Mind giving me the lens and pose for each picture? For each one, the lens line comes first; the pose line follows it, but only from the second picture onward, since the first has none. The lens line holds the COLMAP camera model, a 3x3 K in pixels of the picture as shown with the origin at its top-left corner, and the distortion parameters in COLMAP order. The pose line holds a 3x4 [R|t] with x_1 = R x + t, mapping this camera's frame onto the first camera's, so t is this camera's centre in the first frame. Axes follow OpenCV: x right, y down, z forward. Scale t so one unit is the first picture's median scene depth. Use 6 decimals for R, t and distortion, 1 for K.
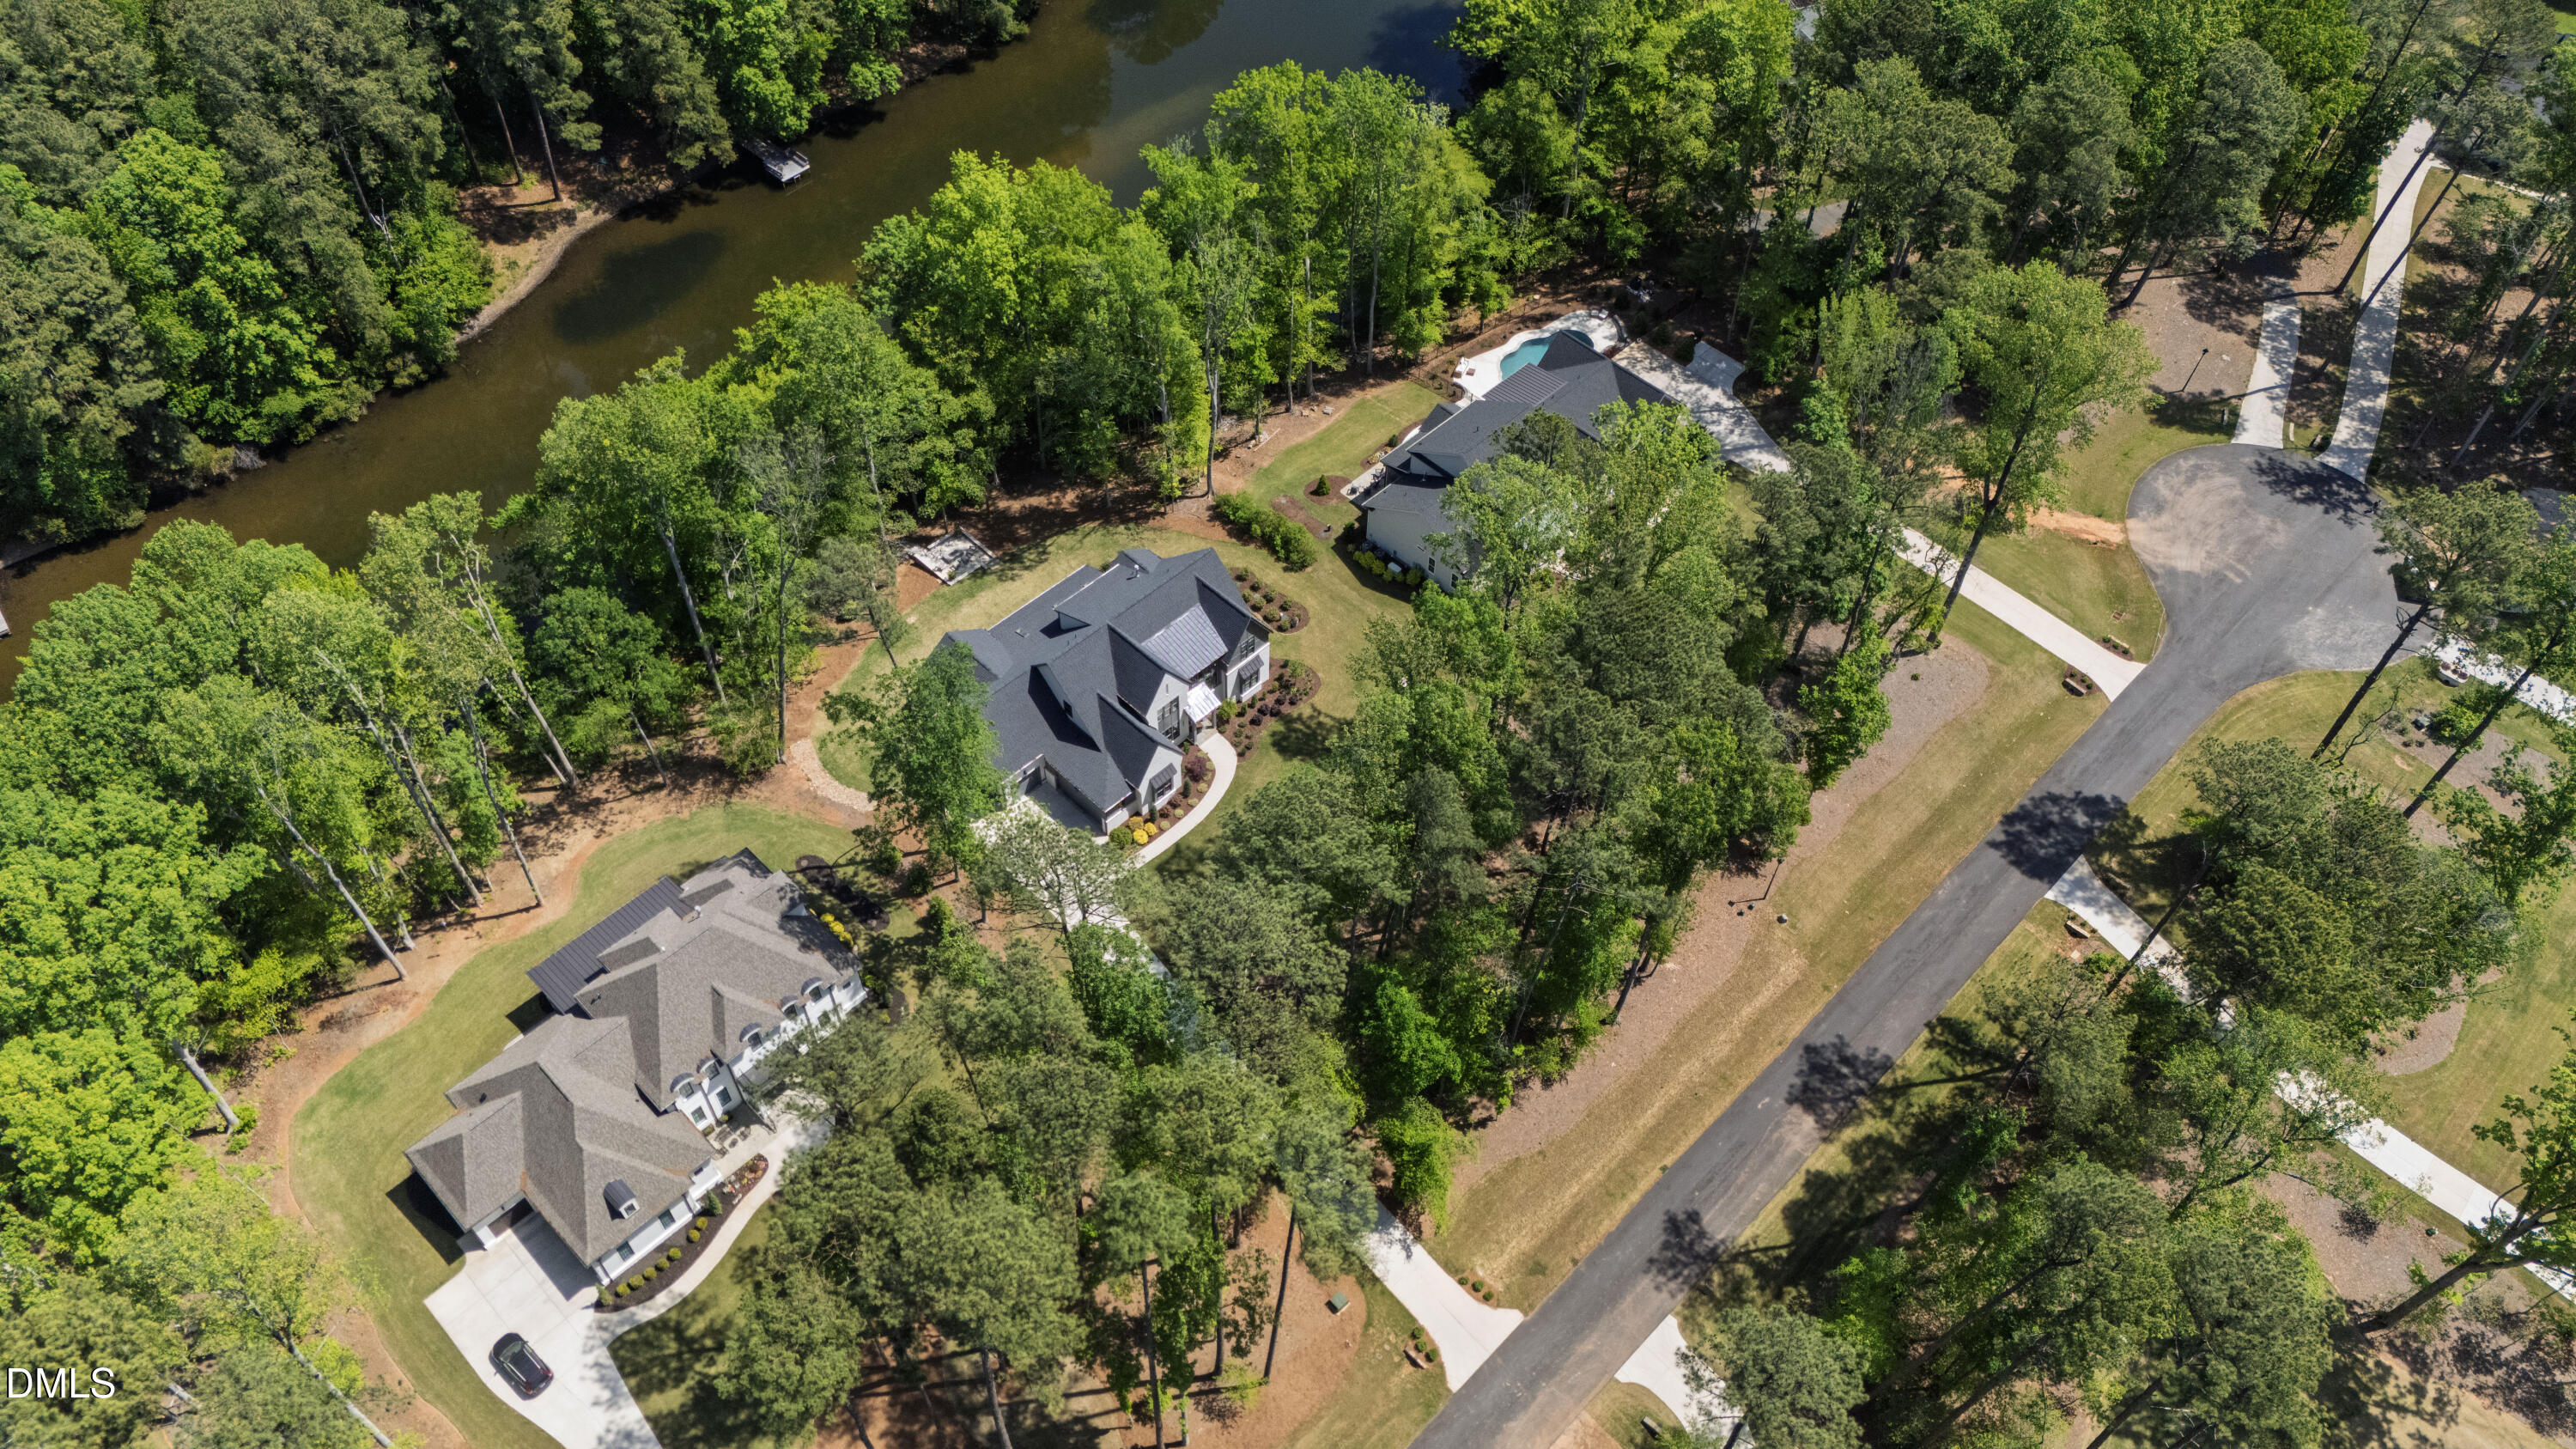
lens RADIAL K [[1803.4, 0, 1277.7], [0, 1803.4, 789.6], [0, 0, 1]] dist [0.035181, -0.002276]
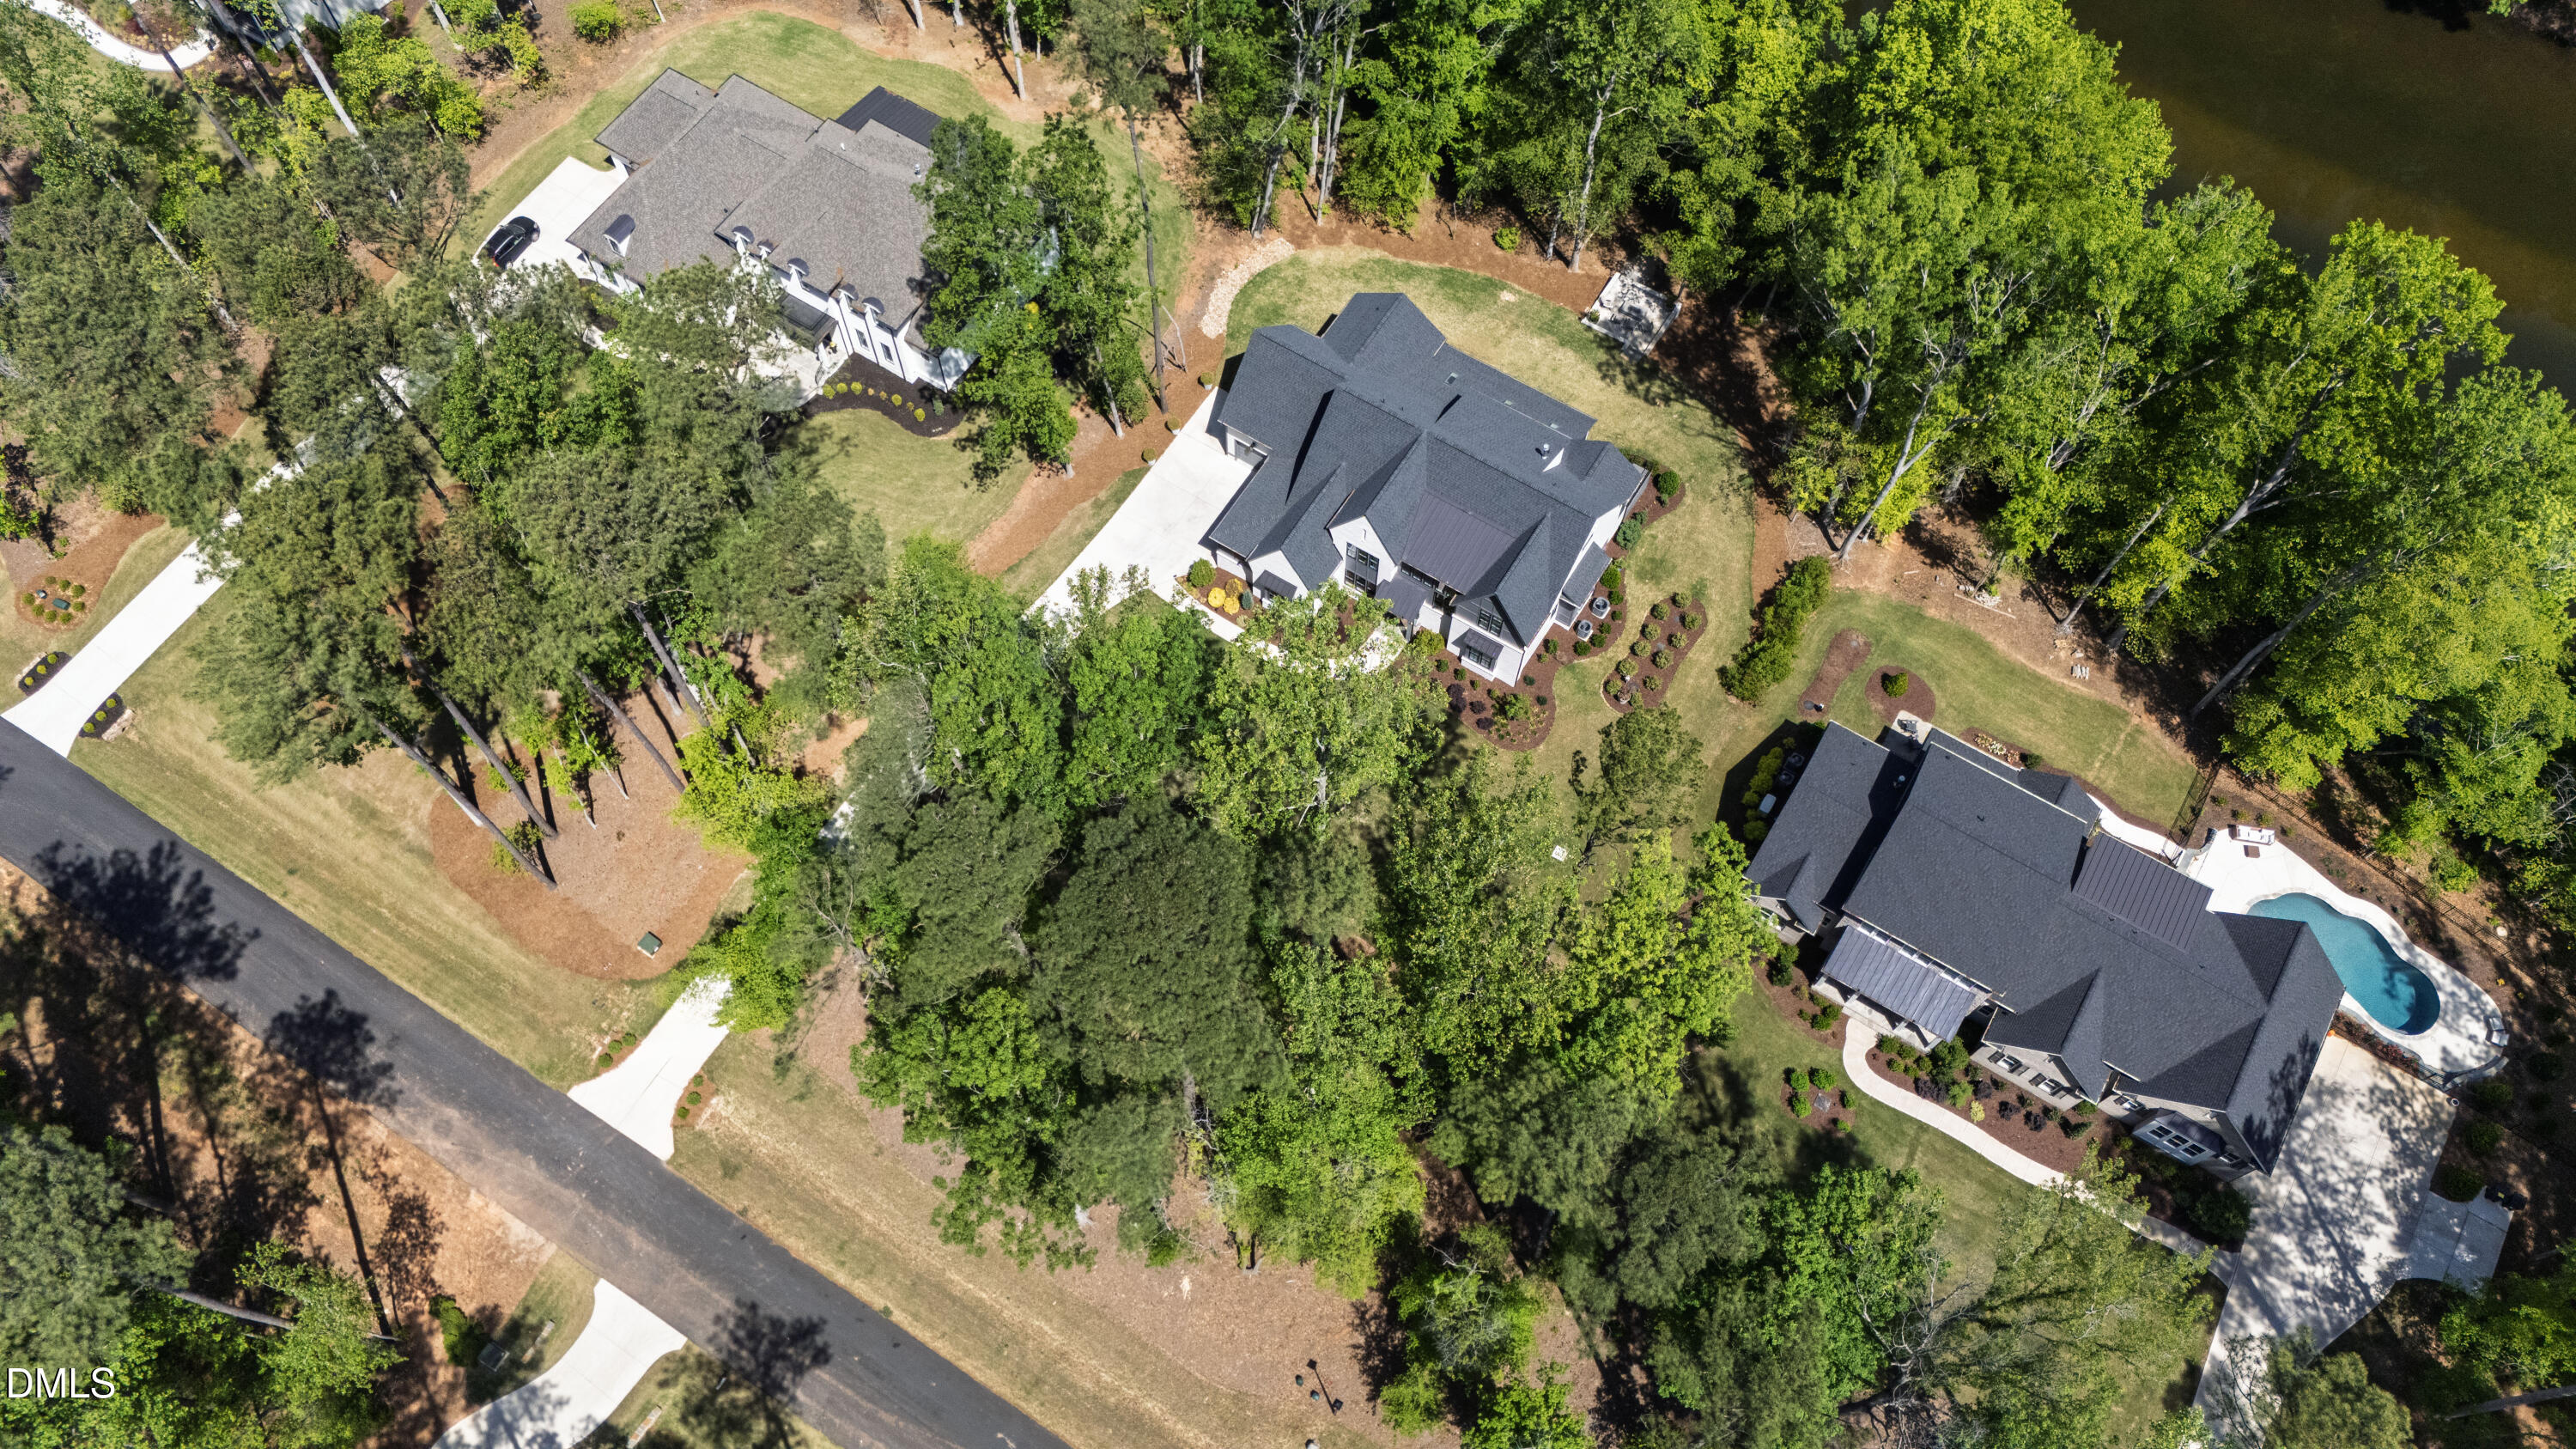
lens RADIAL K [[1866.0, 0, 1282.9], [0, 1866.0, 732.3], [0, 0, 1]] dist [0.080997, -0.098317]
pose [[0.225473, 0.875551, -0.427286, 0.298994], [-0.789324, 0.421252, 0.446671, -0.302695], [0.571078, 0.236554, 0.786074, 0.325407]]
